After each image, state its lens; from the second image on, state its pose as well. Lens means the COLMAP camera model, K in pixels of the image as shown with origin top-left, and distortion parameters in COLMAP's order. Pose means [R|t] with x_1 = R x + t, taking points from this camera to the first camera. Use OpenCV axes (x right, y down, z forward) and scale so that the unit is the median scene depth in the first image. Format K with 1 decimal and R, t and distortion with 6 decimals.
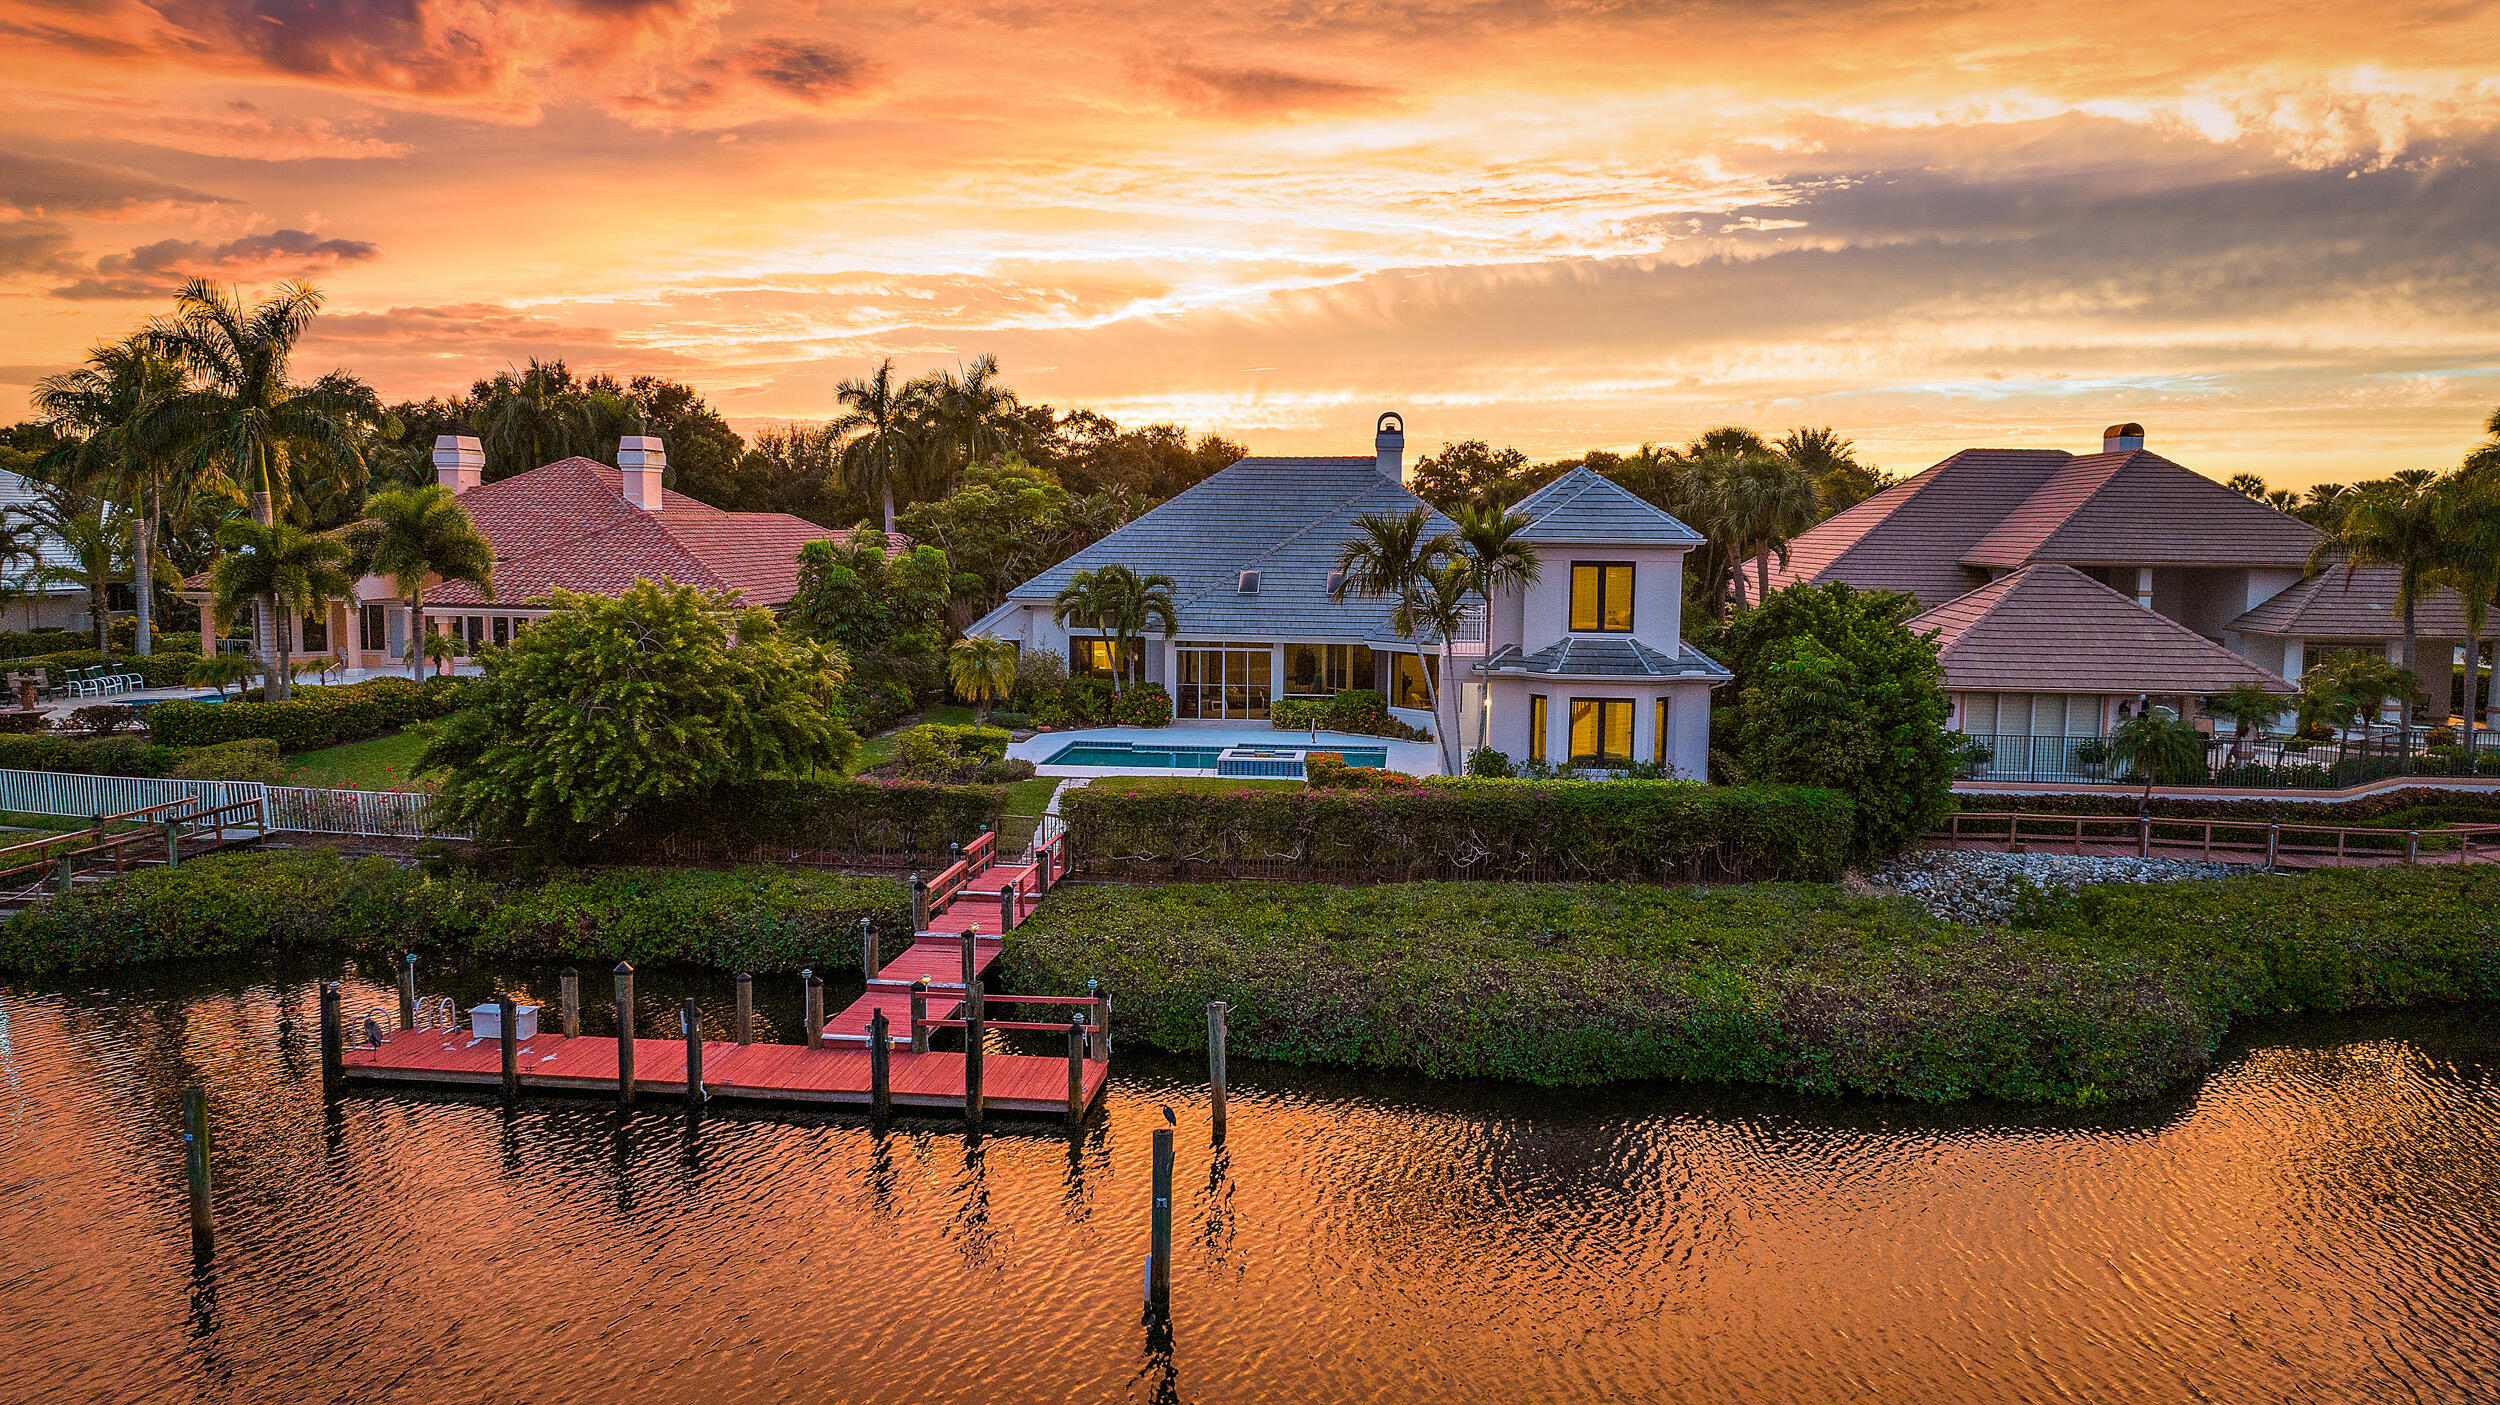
lens RADIAL K [[1847.1, 0, 1250.0], [0, 1847.1, 702.5], [0, 0, 1]] dist [-0.020707, 0.002745]
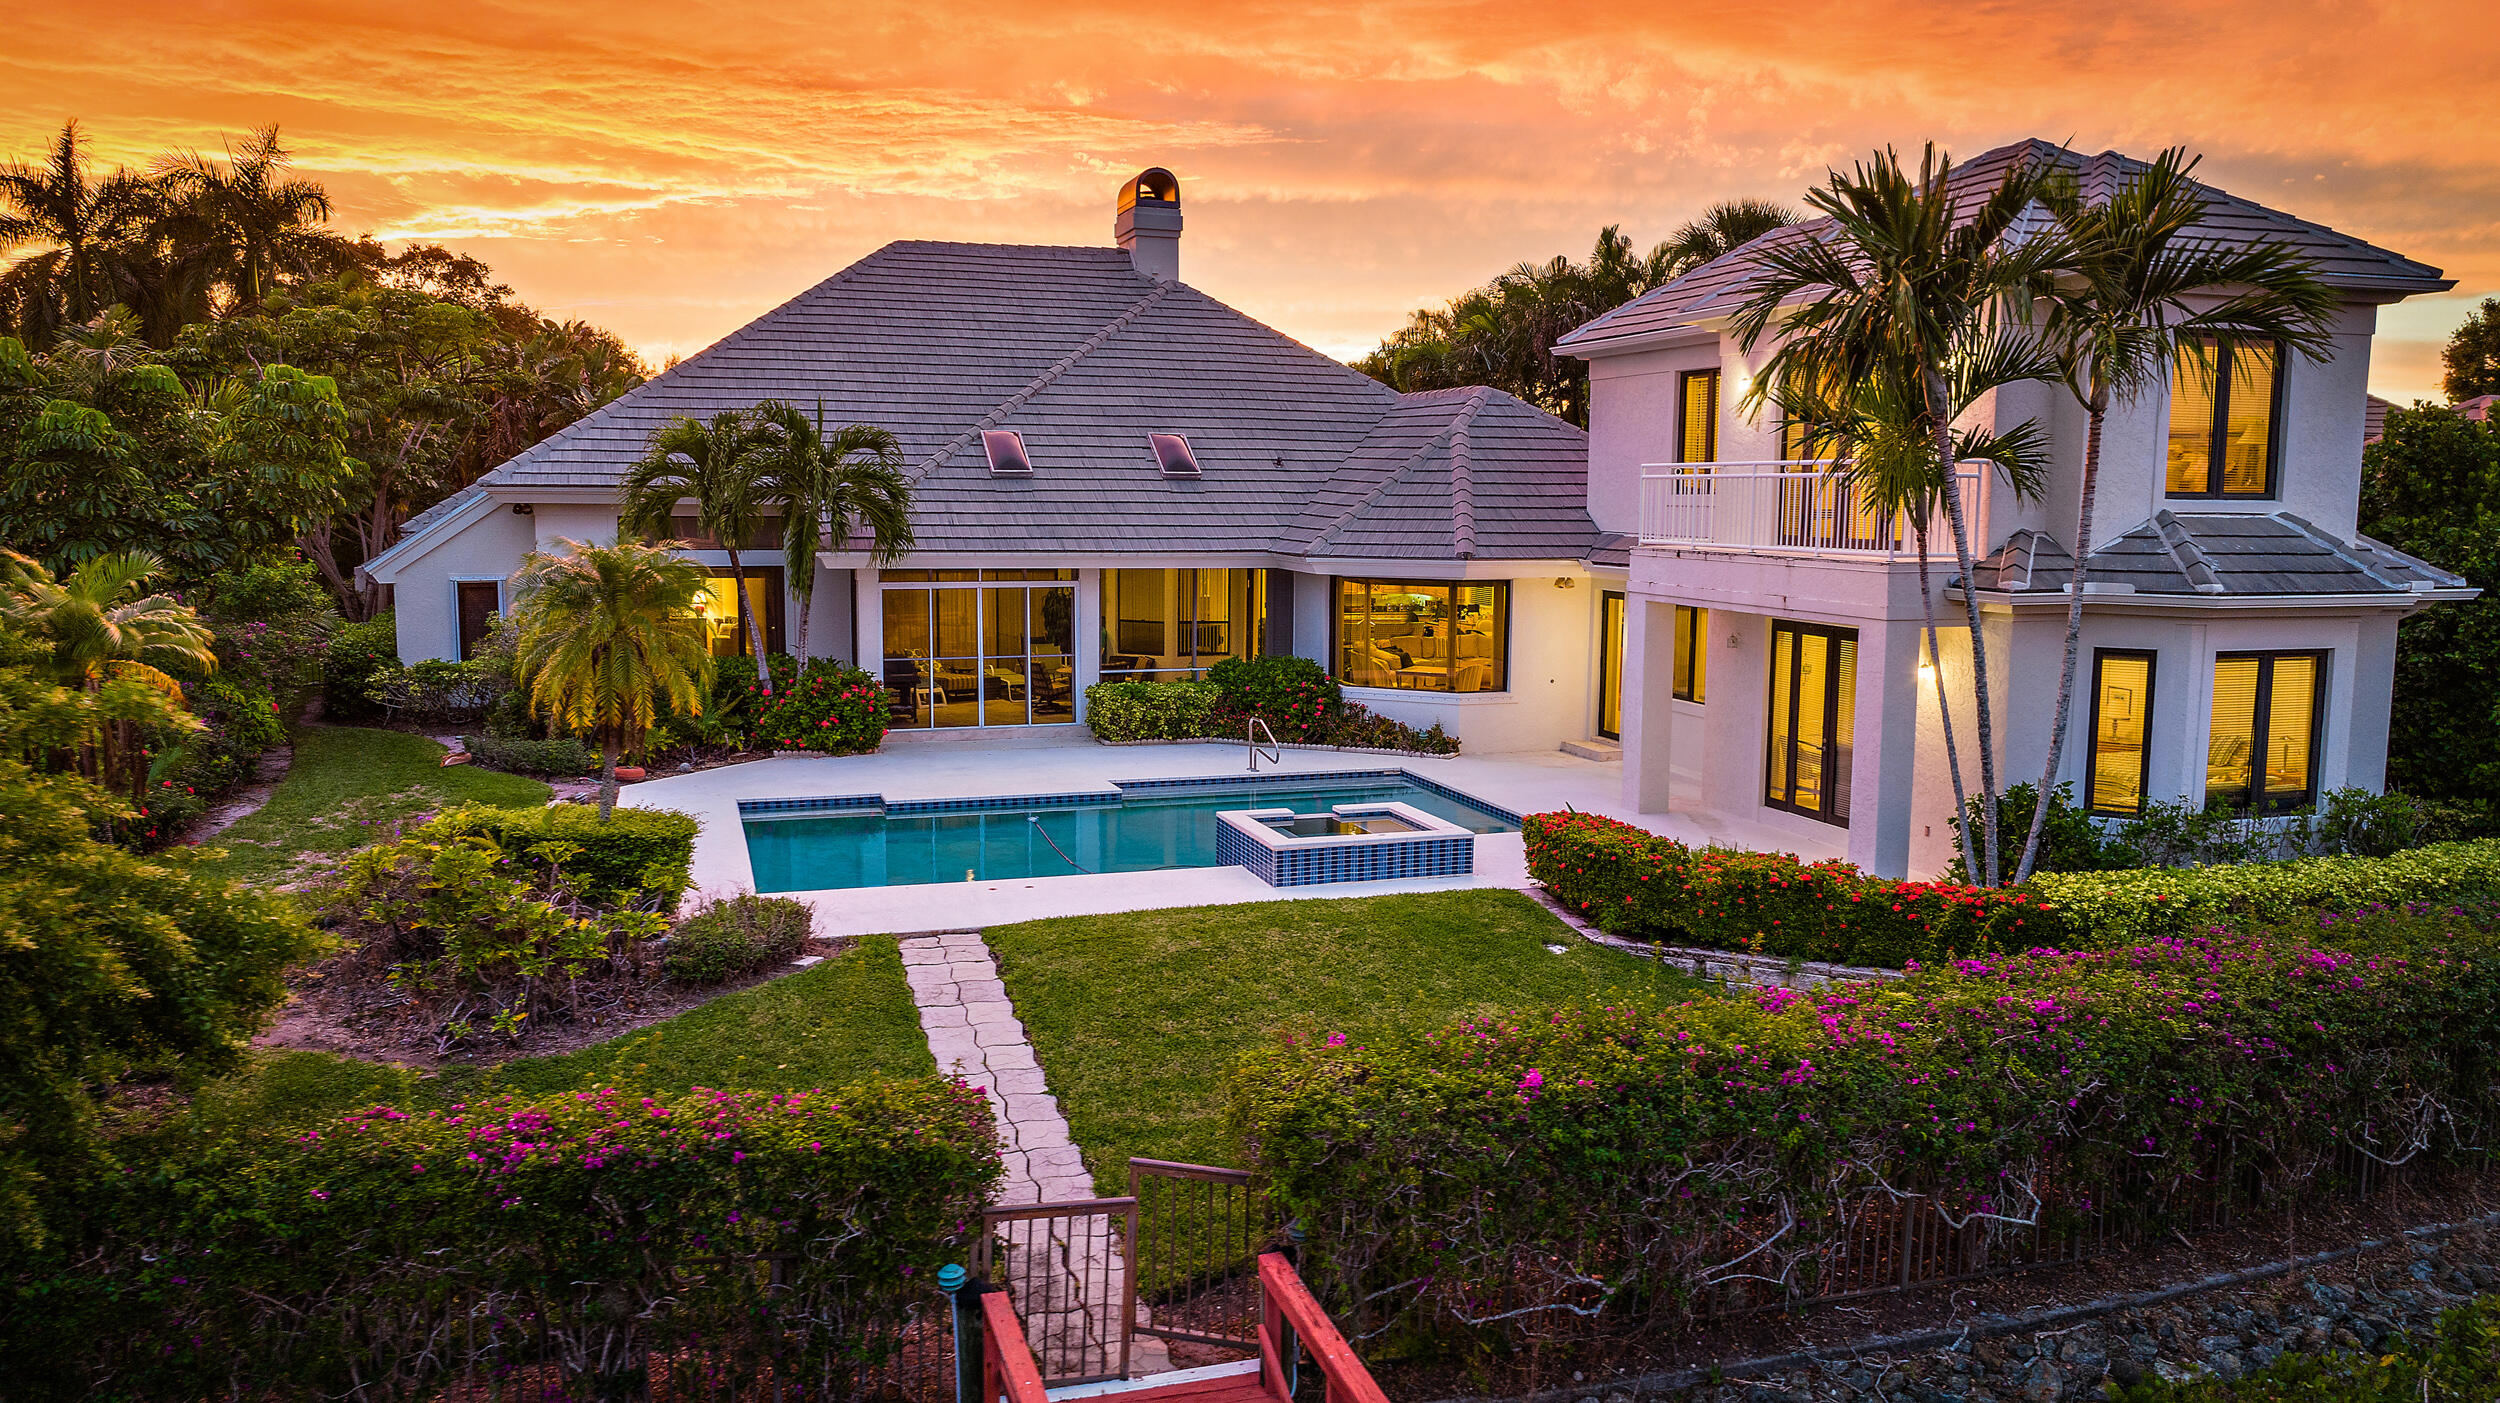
lens RADIAL K [[1775.1, 0, 1255.0], [0, 1775.1, 779.3], [0, 0, 1]] dist [-0.046062, 0.045286]
pose [[0.918205, -0.065897, 0.390585, -0.181387], [0.040207, 0.996477, 0.073598, -0.012198], [-0.394059, -0.051874, 0.917620, 0.716675]]
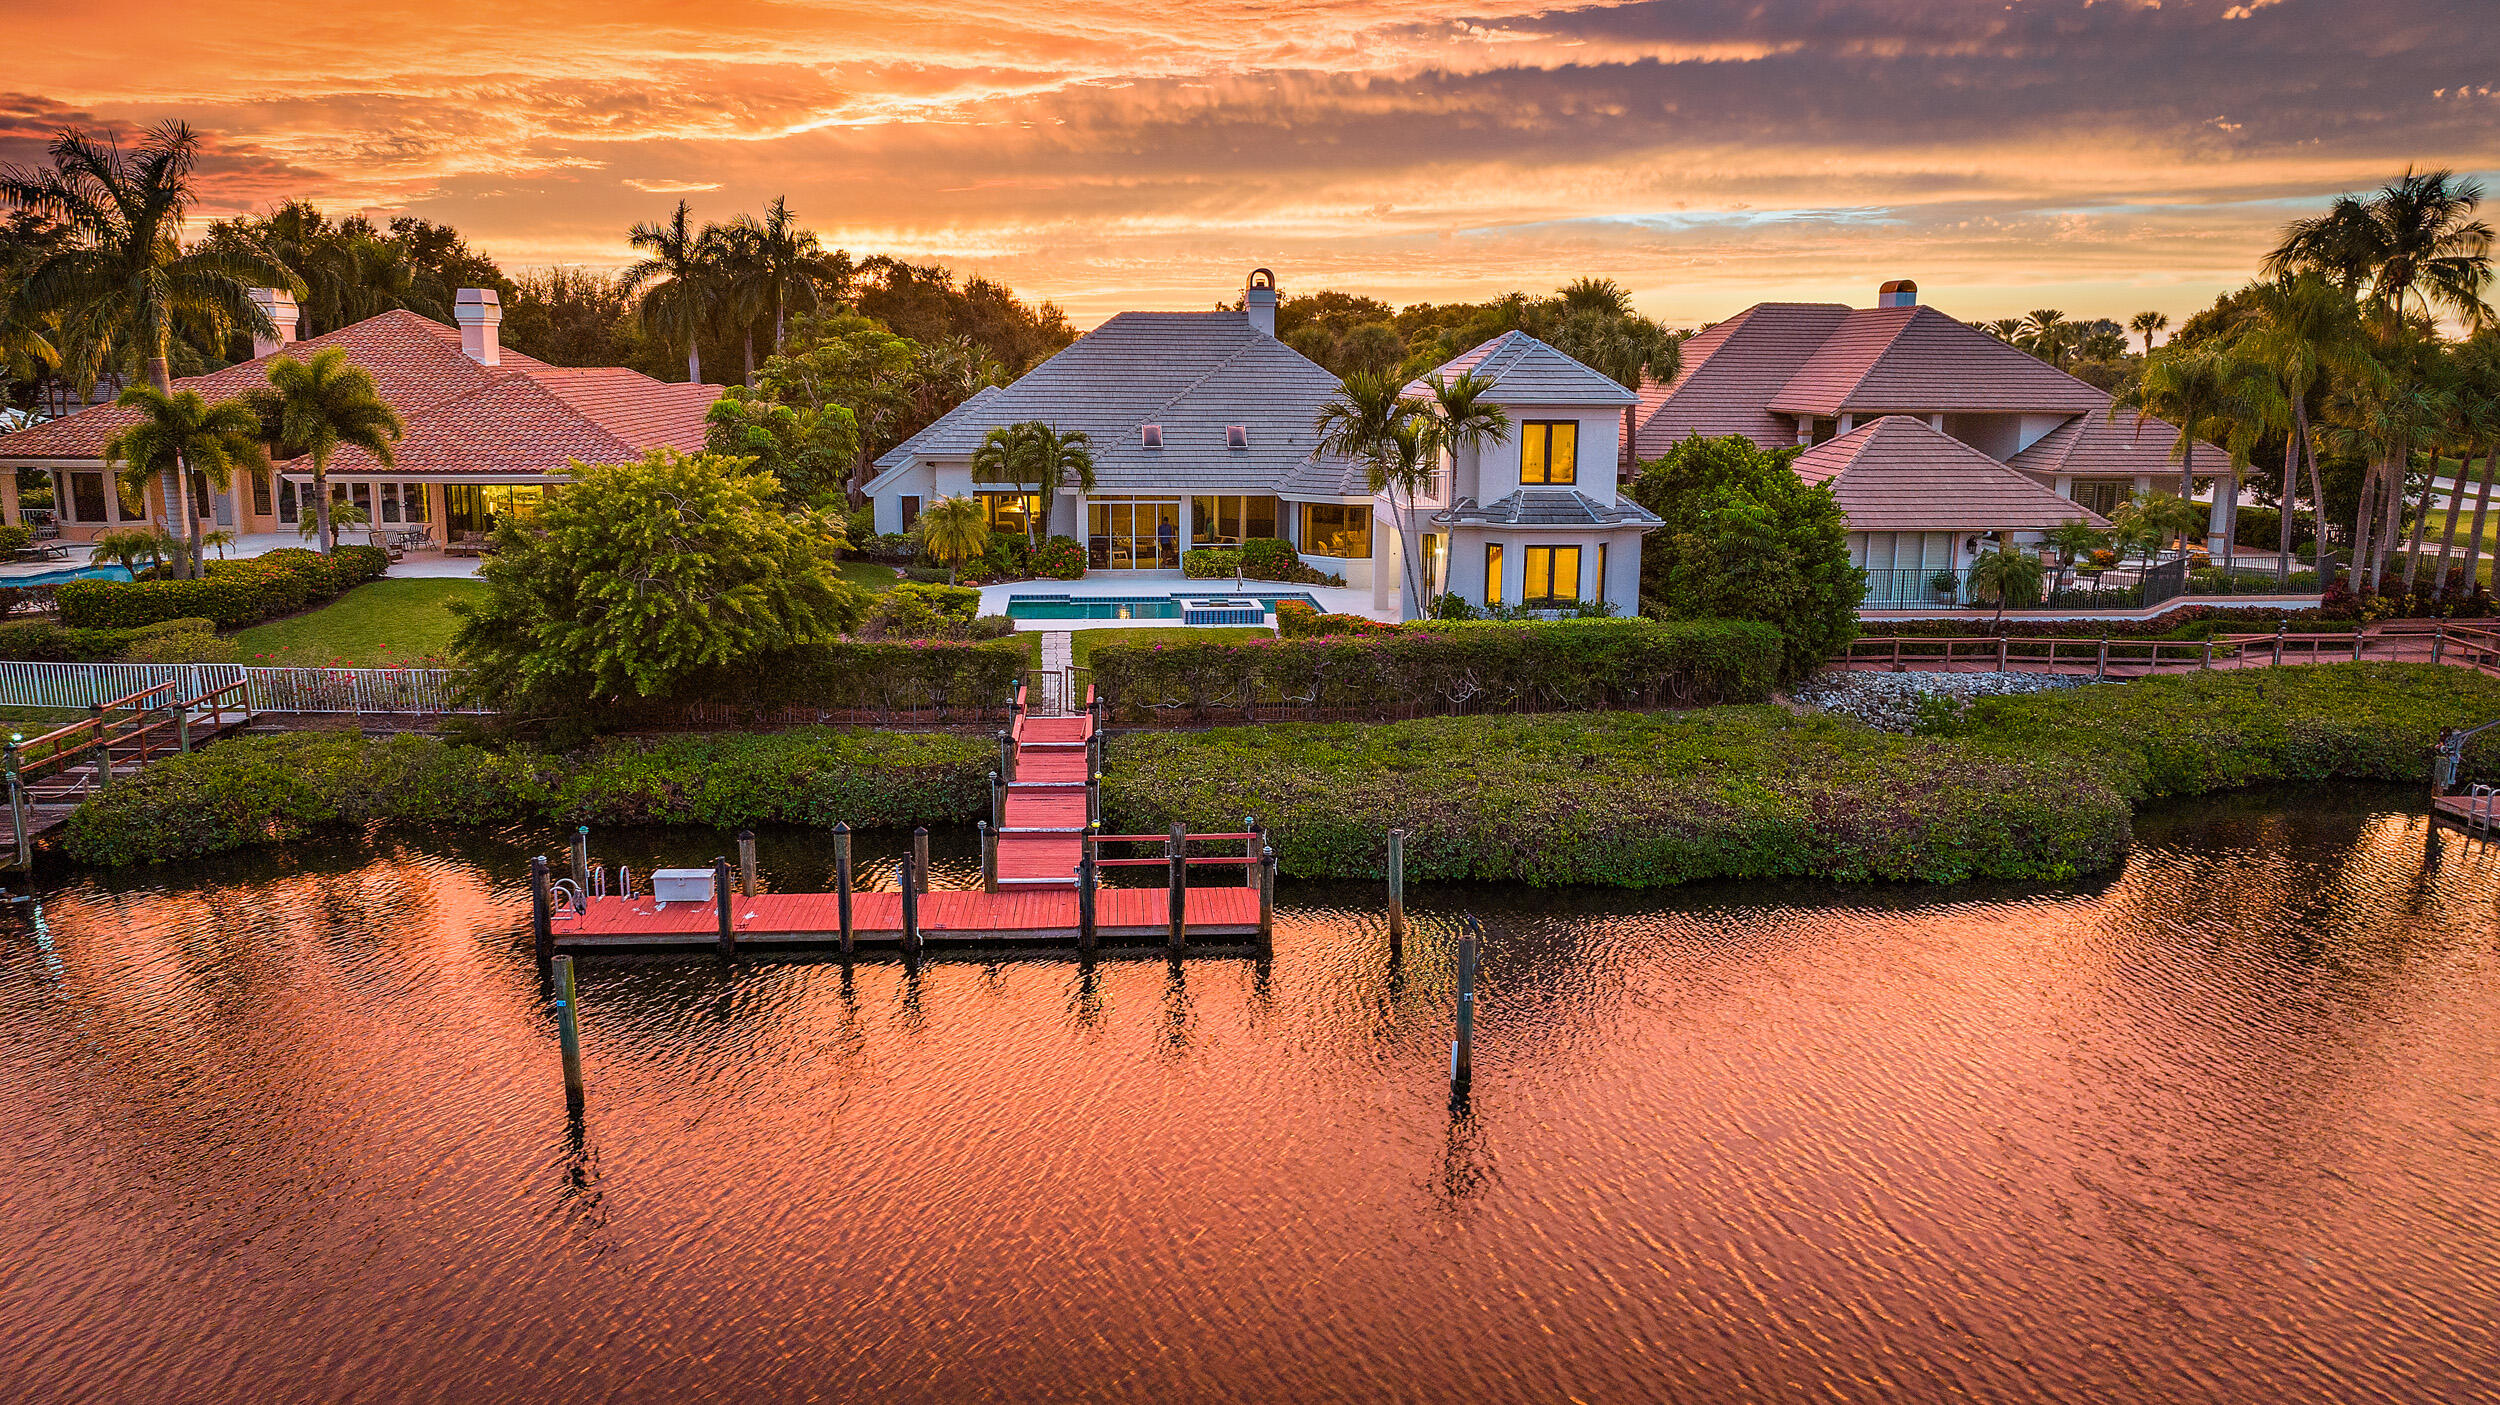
lens RADIAL K [[1847.1, 0, 1250.0], [0, 1847.1, 702.5], [0, 0, 1]] dist [-0.020707, 0.002745]
pose [[0.982510, -0.038474, 0.182190, -0.192640], [0.021883, 0.995499, 0.092212, -0.014529], [-0.184918, -0.086612, 0.978930, -0.058289]]
